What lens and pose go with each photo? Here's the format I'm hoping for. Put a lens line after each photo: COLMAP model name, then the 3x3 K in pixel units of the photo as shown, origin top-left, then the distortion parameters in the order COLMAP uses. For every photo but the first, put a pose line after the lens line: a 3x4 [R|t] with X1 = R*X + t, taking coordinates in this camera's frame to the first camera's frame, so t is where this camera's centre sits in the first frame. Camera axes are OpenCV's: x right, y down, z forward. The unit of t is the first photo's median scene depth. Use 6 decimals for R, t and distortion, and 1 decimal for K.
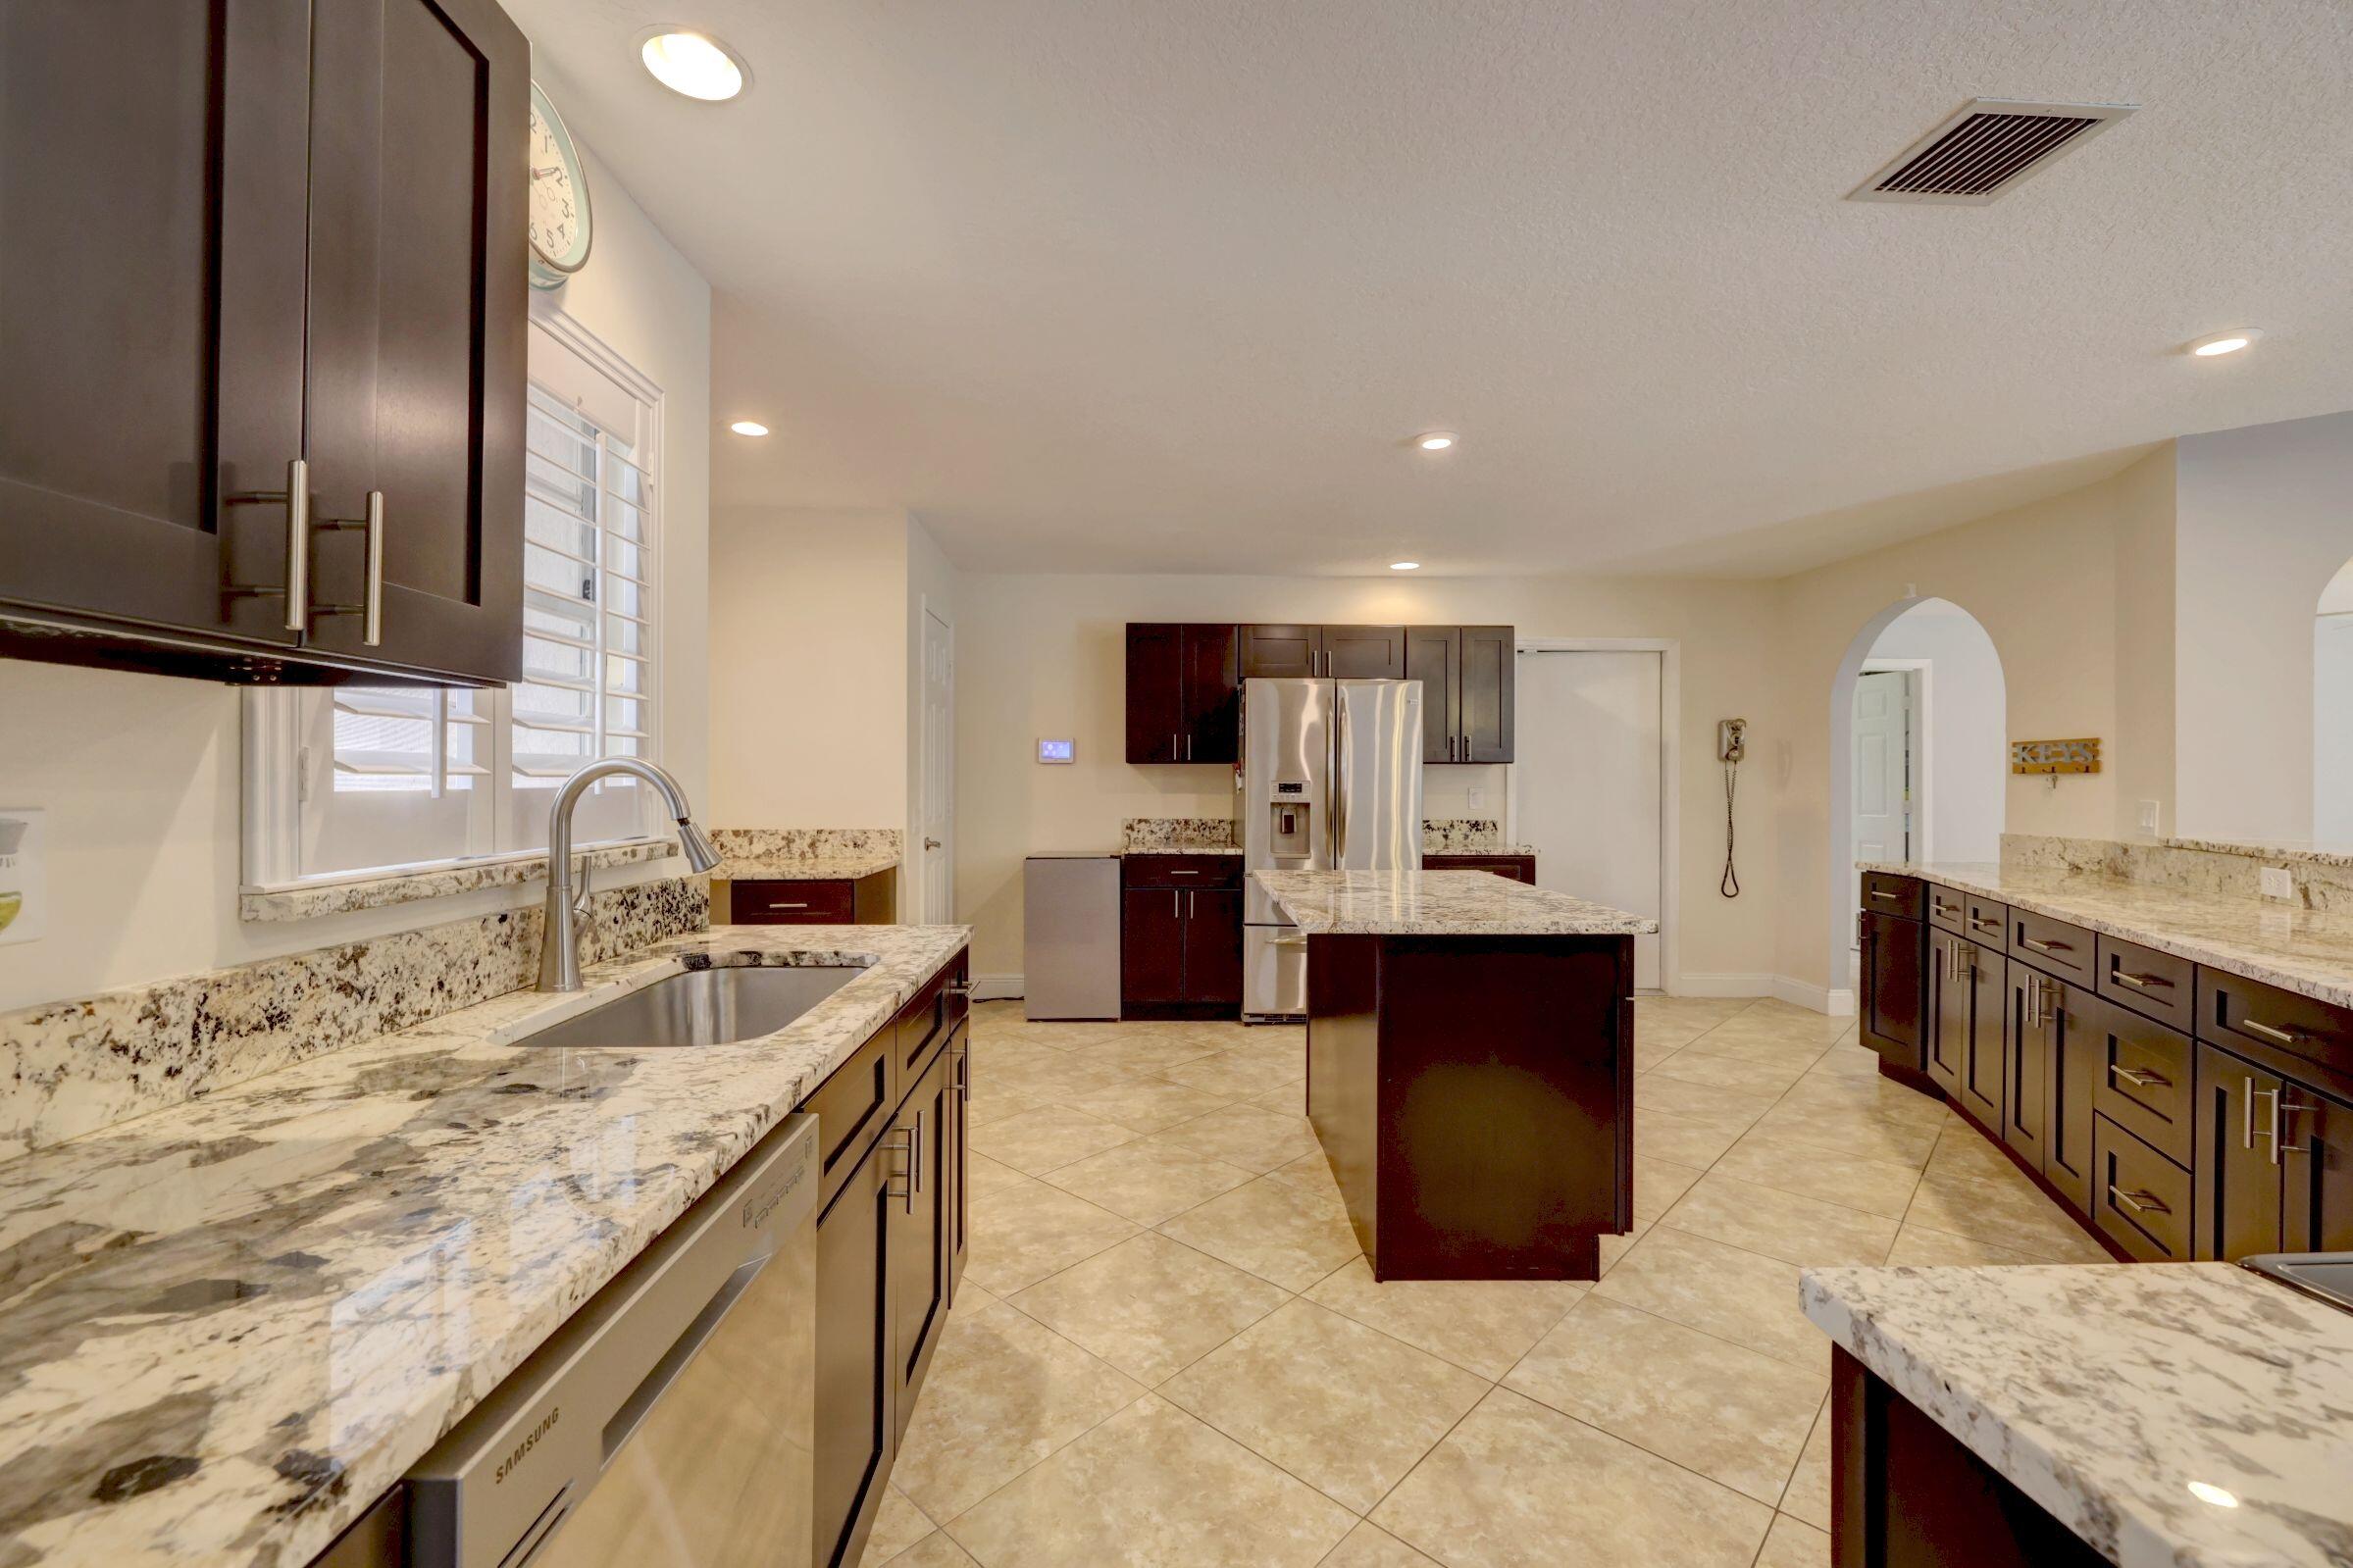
lens RADIAL K [[976.3, 0, 1175.1], [0, 976.3, 782.2], [0, 0, 1]] dist [-0.003474, 0.000546]
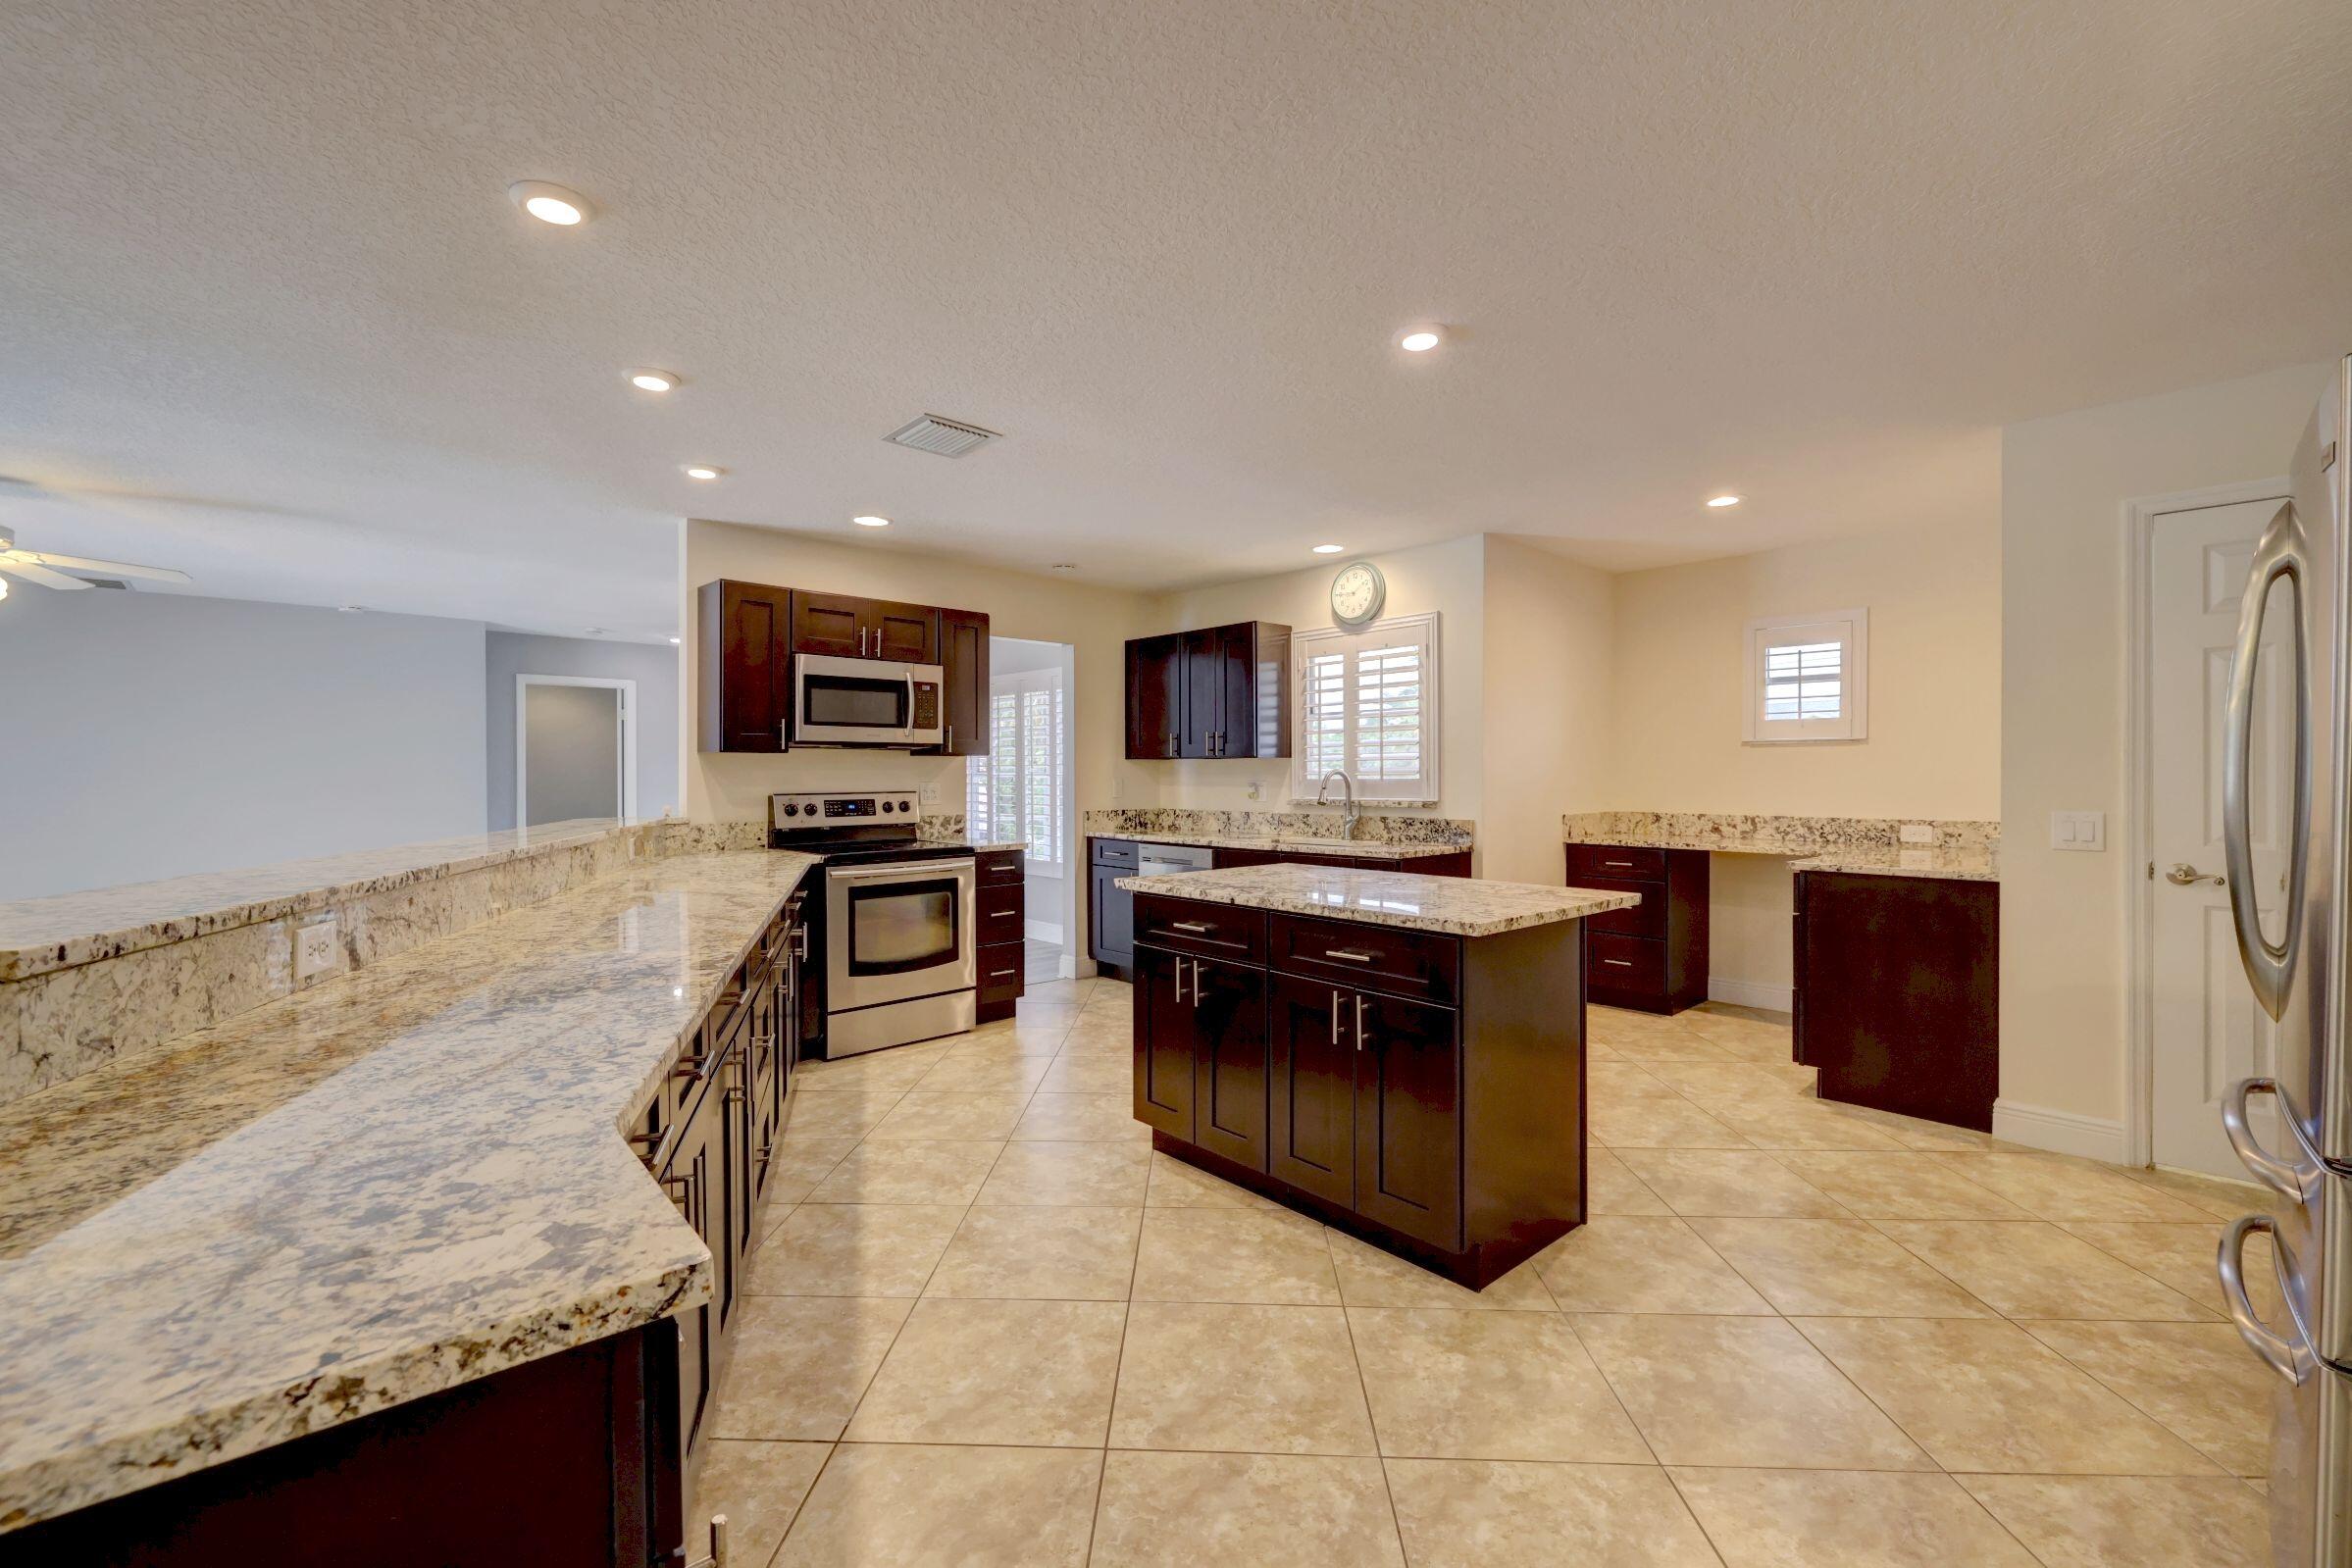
lens RADIAL K [[975.9, 0, 1170.3], [0, 975.9, 784.5], [0, 0, 1]] dist [-0.003474, 0.000546]
pose [[-0.758654, 0.004166, -0.651481, 1.213167], [-0.001424, 0.999967, 0.008052, -0.000223], [0.651492, 0.007037, -0.758623, 1.911343]]
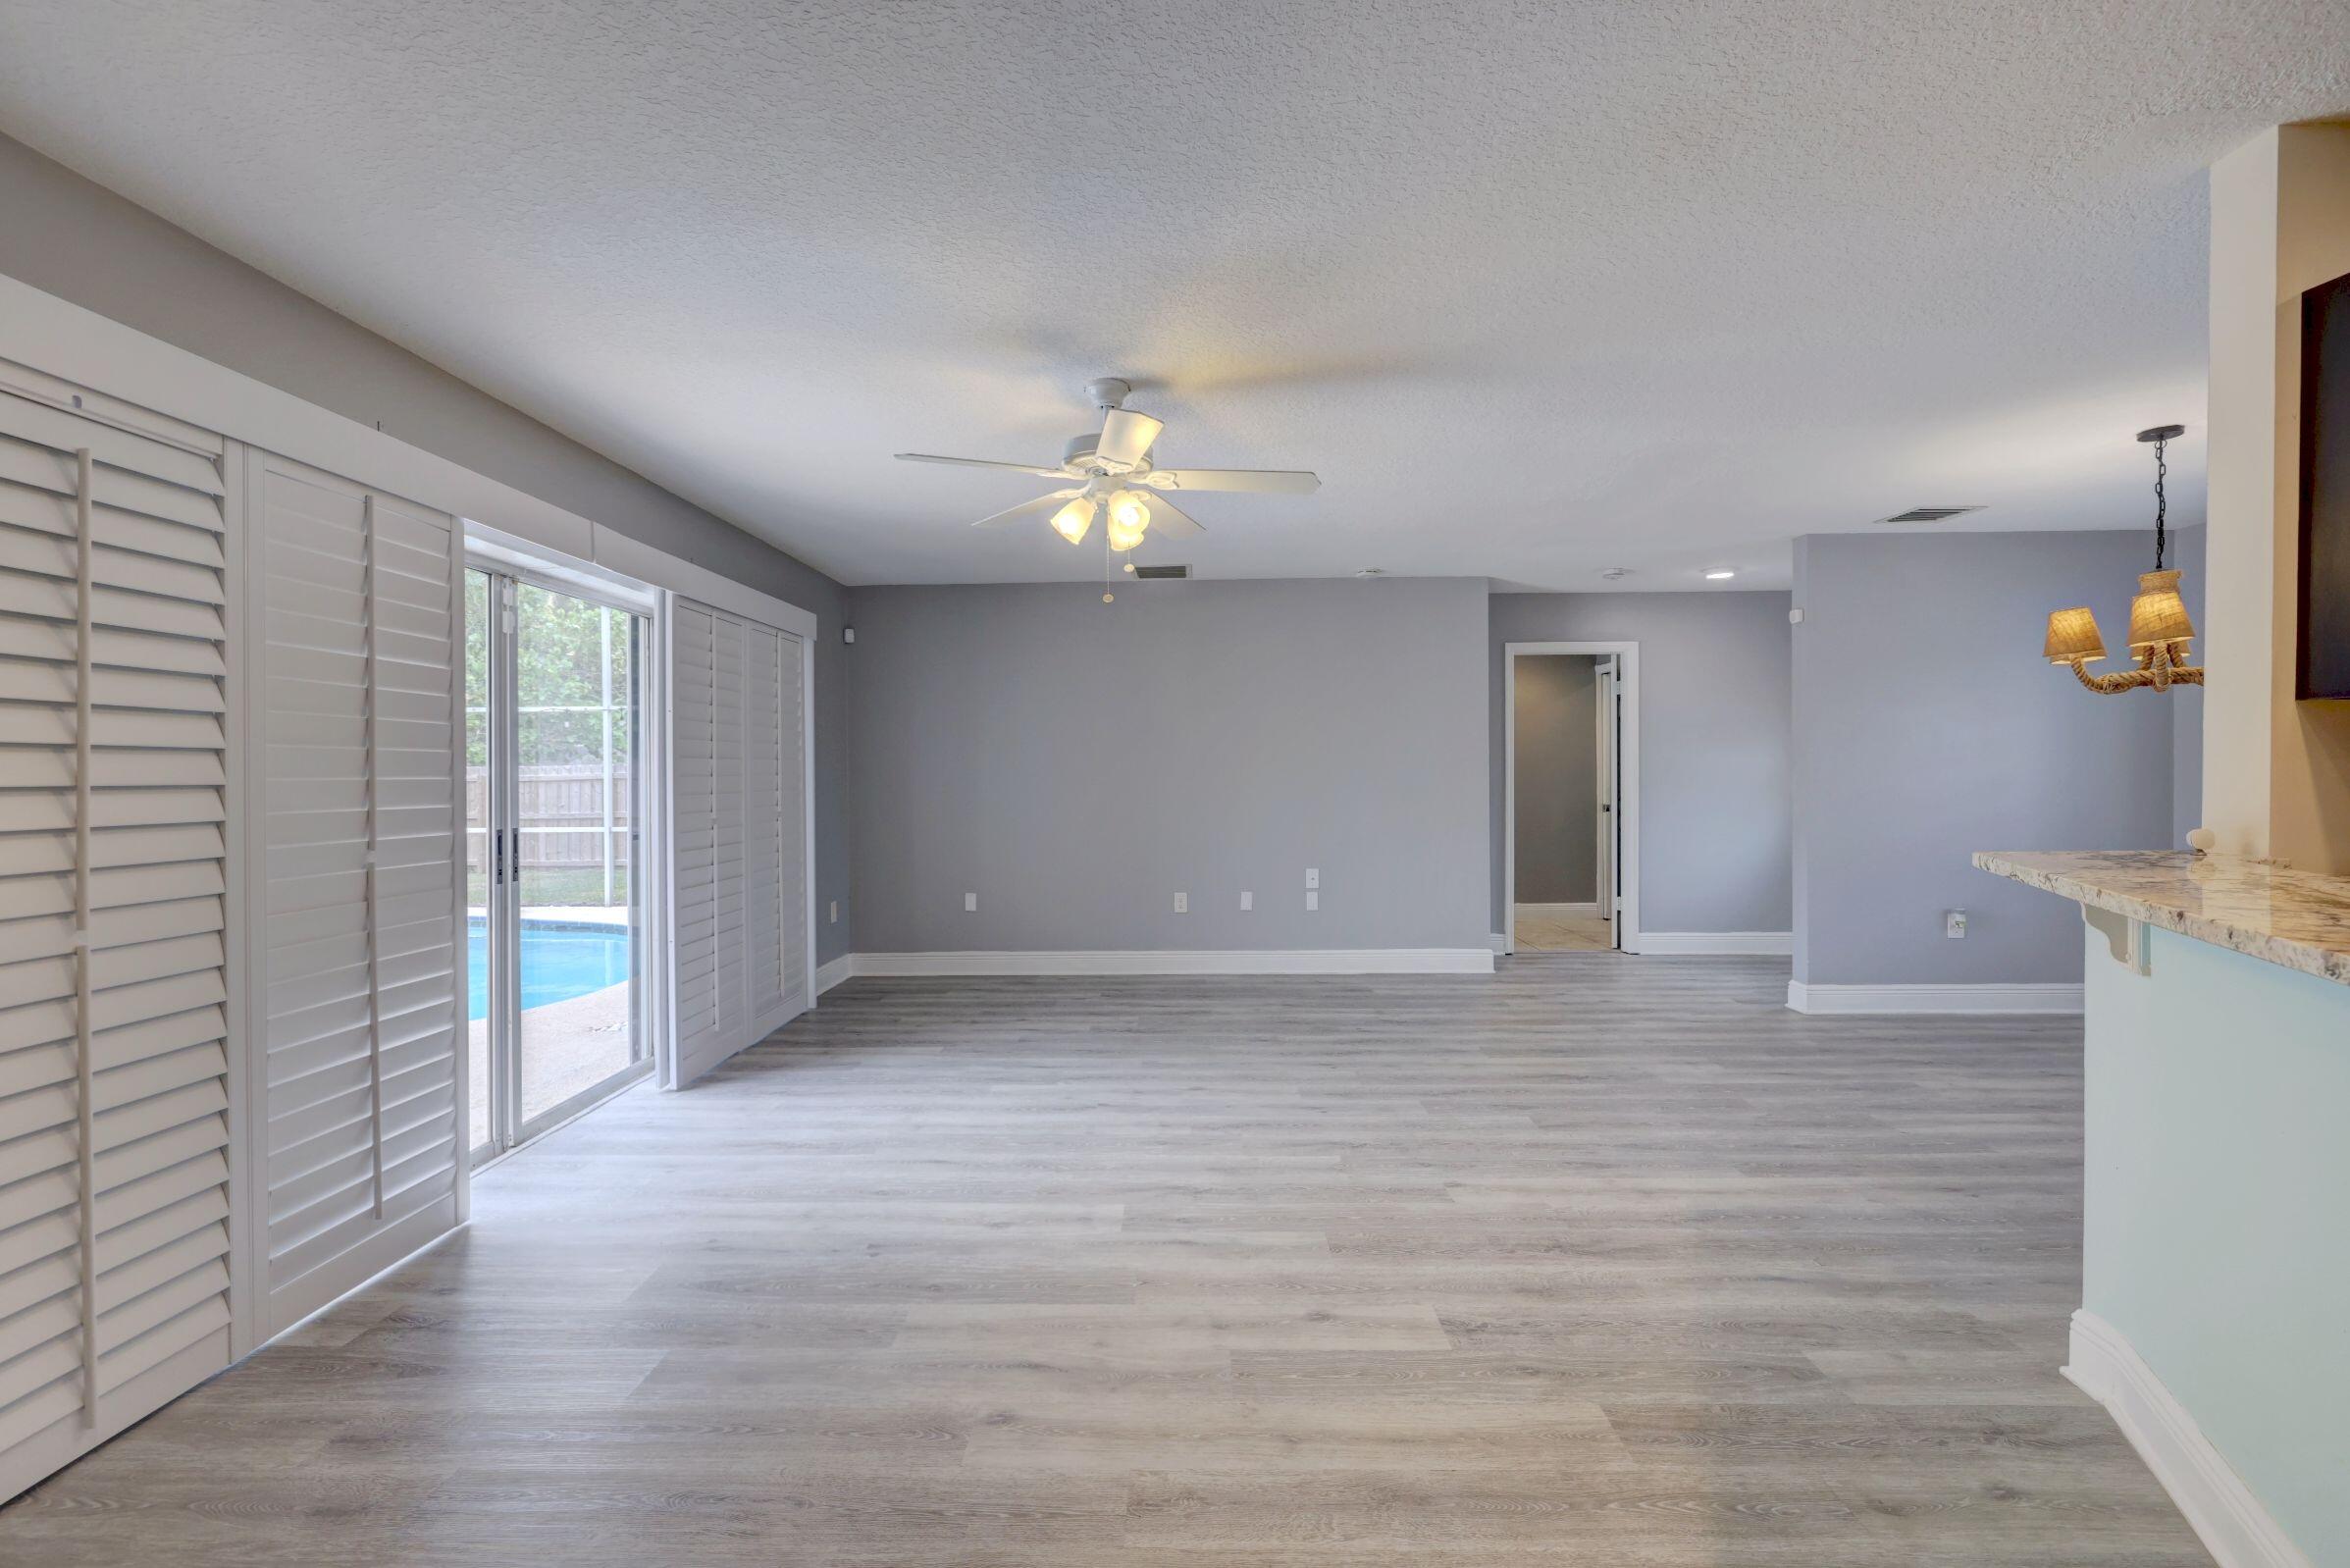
lens RADIAL K [[975.2, 0, 1168.7], [0, 975.2, 784.3], [0, 0, 1]] dist [-0.003474, 0.000546]
pose [[-0.998397, 0.002002, 0.056572, 1.493055], [0.002737, 0.999913, 0.012912, 0.006513], [-0.056541, 0.013046, -0.998315, 0.793889]]
